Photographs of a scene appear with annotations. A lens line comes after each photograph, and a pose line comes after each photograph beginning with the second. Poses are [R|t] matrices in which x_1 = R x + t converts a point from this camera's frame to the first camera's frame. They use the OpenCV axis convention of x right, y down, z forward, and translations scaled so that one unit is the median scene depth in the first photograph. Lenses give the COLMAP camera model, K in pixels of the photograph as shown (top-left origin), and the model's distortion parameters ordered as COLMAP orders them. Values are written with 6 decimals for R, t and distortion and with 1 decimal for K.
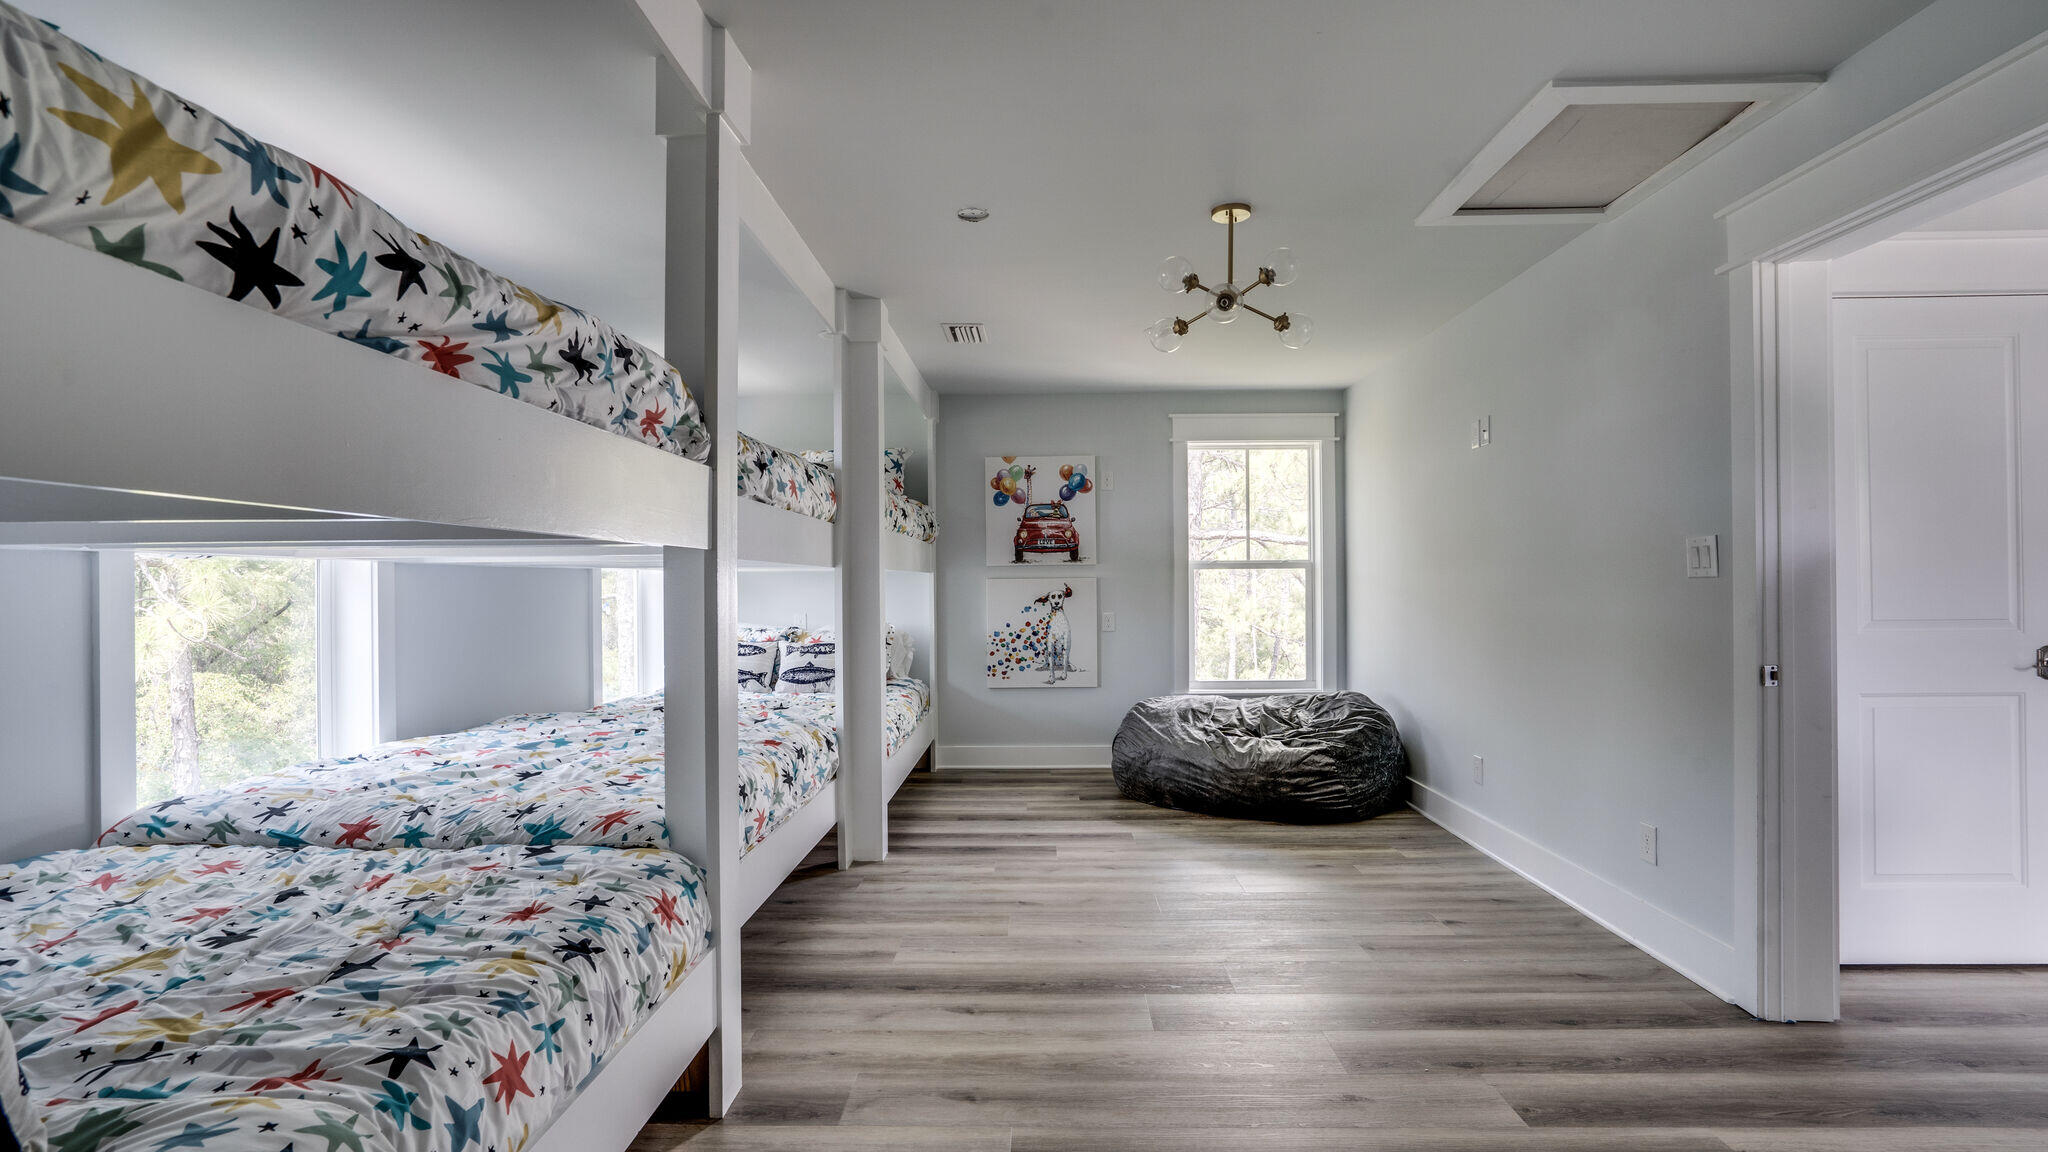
lens RADIAL K [[955.0, 0, 1023.9], [0, 955.0, 578.6], [0, 0, 1]] dist [-0.050992, 0.023880]
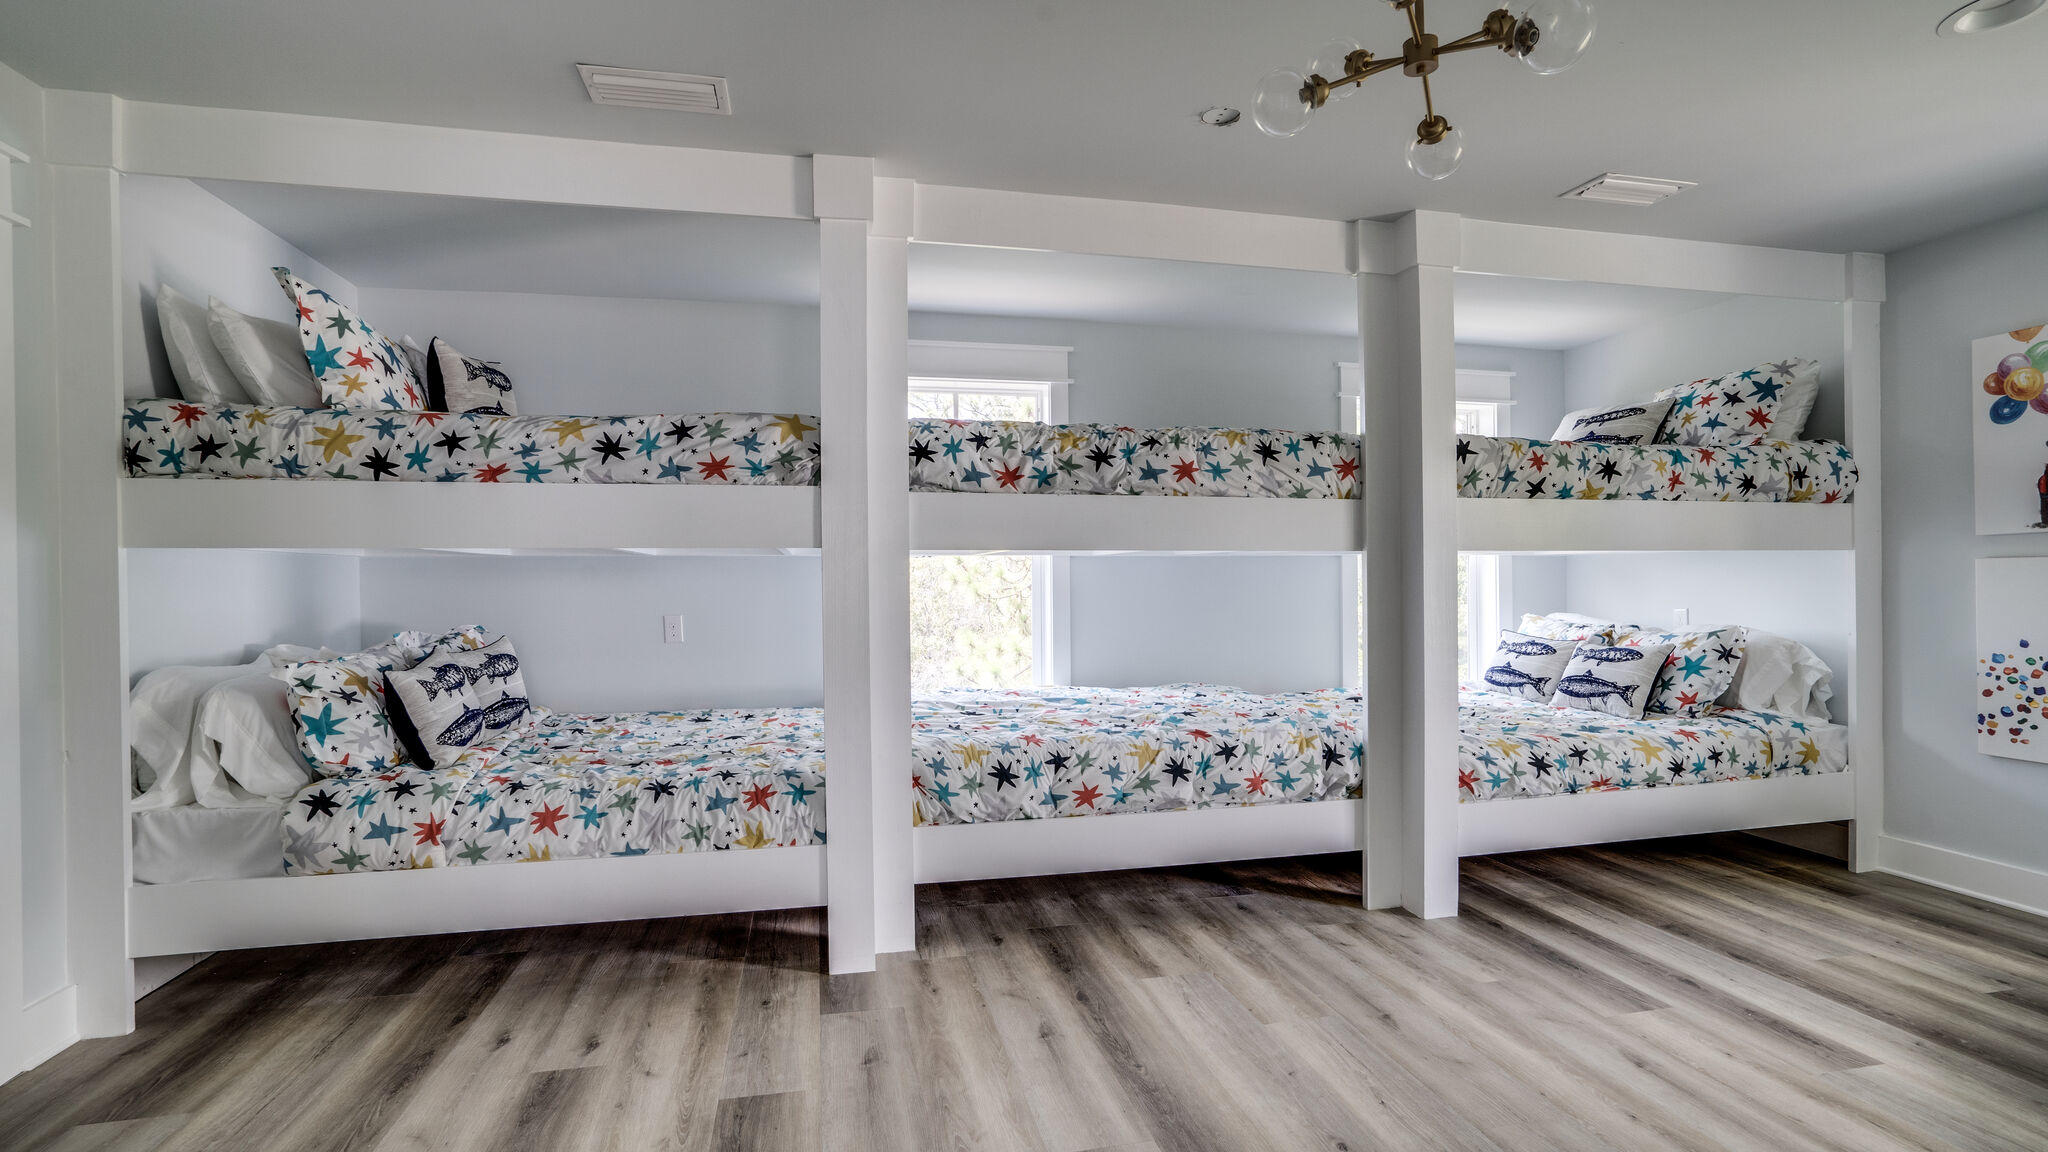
lens RADIAL K [[955.0, 0, 1023.9], [0, 955.0, 578.6], [0, 0, 1]] dist [-0.050992, 0.023880]
pose [[0.233687, 0.006736, -0.972289, 0.411317], [0.011027, 0.999893, 0.009578, 0.001103], [0.972249, -0.012960, 0.233588, 0.379876]]
